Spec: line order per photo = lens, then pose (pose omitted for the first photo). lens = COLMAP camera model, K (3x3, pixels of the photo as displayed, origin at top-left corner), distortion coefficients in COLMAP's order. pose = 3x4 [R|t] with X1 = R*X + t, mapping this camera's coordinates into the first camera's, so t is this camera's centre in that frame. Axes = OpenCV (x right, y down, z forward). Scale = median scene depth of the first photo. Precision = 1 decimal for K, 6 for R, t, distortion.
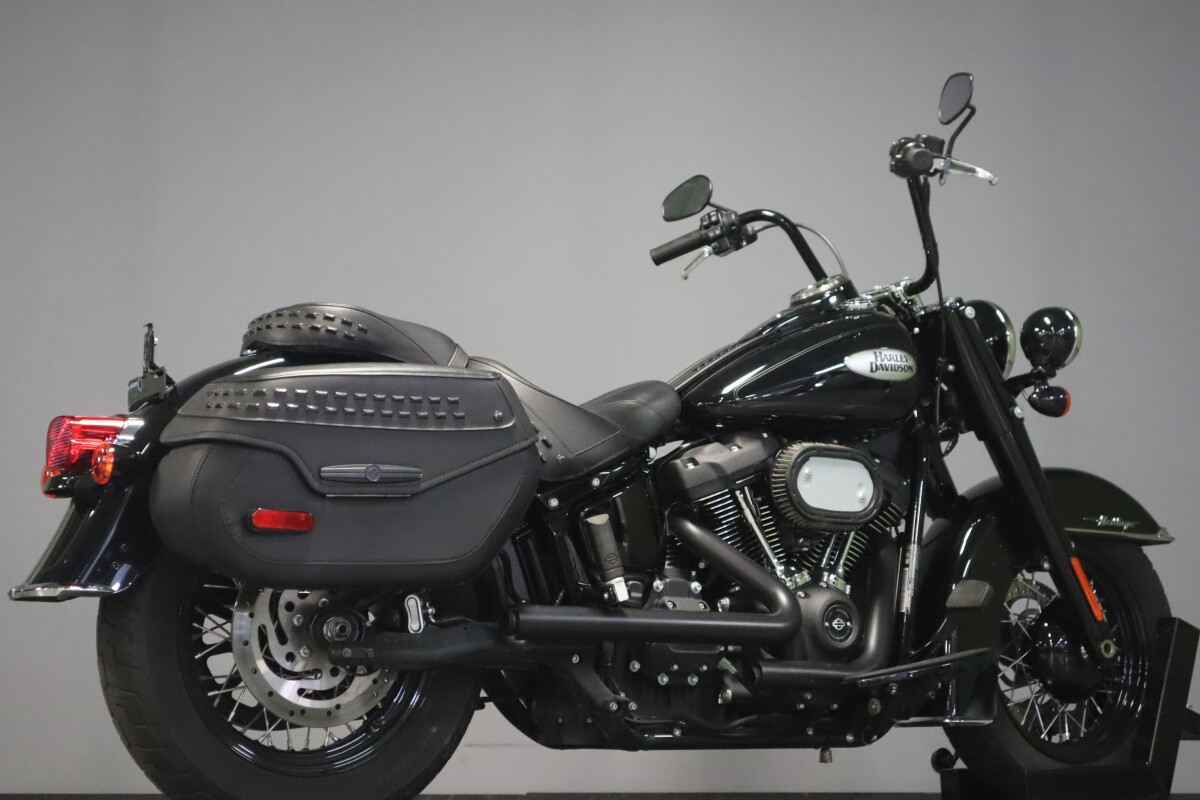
lens RADIAL K [[1918.3, 0, 600.0], [0, 1918.3, 400.0], [0, 0, 1]] dist [0.037462, -0.033905]
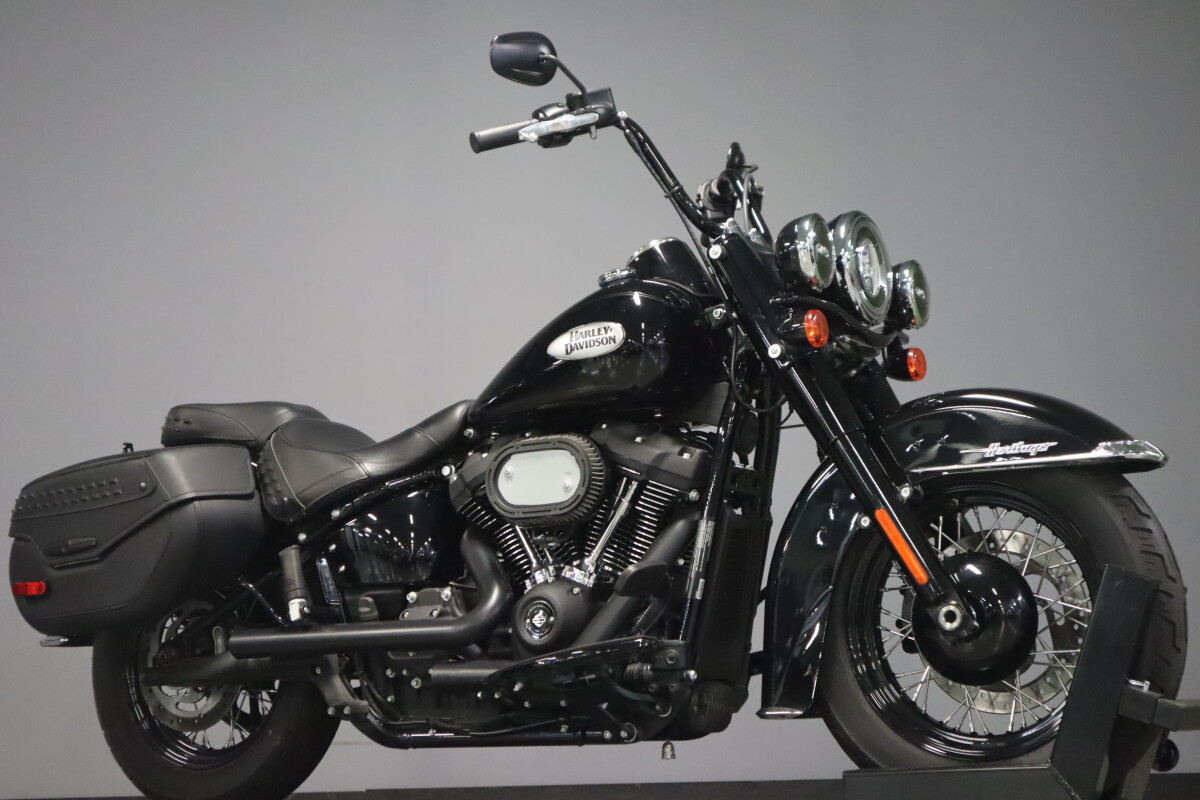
lens RADIAL K [[1933.3, 0, 600.0], [0, 1933.3, 400.0], [0, 0, 1]] dist [-0.016039, -0.043071]
pose [[0.437523, -0.154886, -0.885768, 1.019195], [0.169702, 0.981575, -0.087815, 0.097195], [0.883049, -0.111896, 0.455746, 0.582860]]
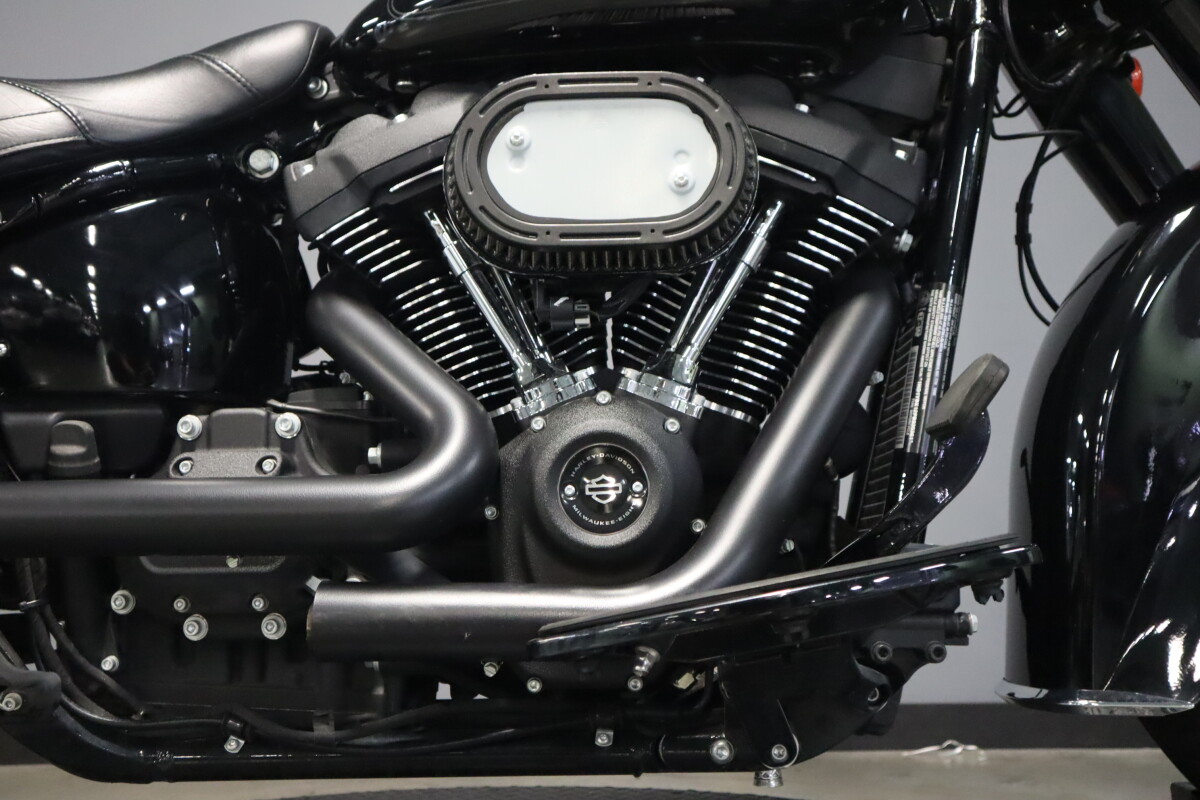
lens RADIAL K [[1308.5, 0, 600.0], [0, 1308.5, 400.0], [0, 0, 1]] dist [-0.000347, 0.001849]
pose [[0.824743, -0.086290, -0.558886, 0.278282], [0.105408, 0.994427, 0.002013, 0.095962], [0.555597, -0.060571, 0.829242, 0.760323]]
